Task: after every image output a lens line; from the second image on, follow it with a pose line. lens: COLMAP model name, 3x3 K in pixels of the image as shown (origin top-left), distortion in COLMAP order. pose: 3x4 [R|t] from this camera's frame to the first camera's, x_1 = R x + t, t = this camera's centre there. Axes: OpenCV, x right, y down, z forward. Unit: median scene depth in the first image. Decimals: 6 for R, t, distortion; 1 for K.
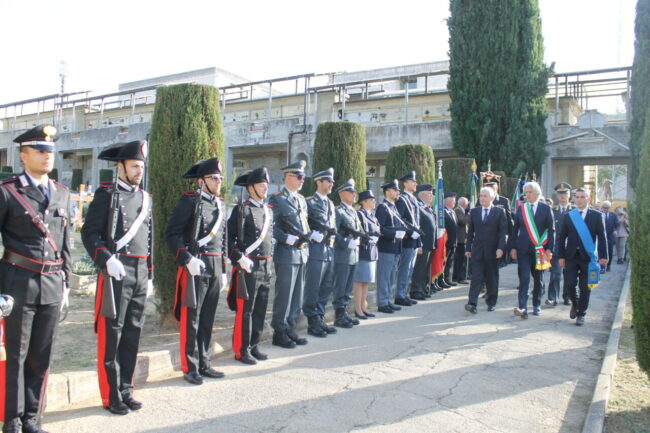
lens RADIAL K [[537.2, 0, 325.6], [0, 537.2, 216.1], [0, 0, 1]] dist [0.000853, -0.000172]
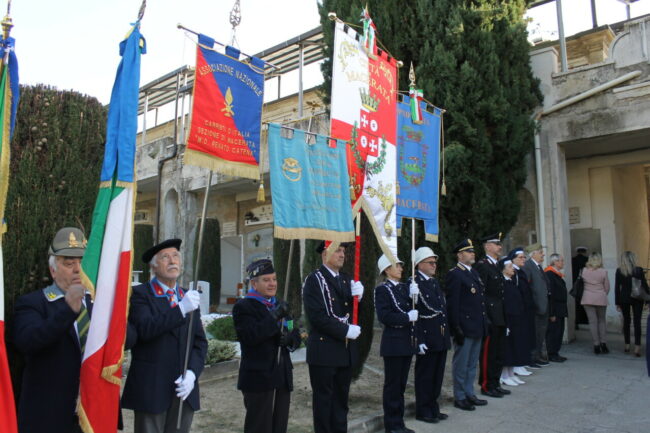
lens RADIAL K [[537.2, 0, 324.3], [0, 537.2, 217.0], [0, 0, 1]] dist [0.000853, -0.000172]
pose [[0.985964, -0.058491, -0.156378, 0.301842], [0.039802, 0.991966, -0.120078, -0.004124], [0.162145, 0.112168, 0.980371, 0.554762]]
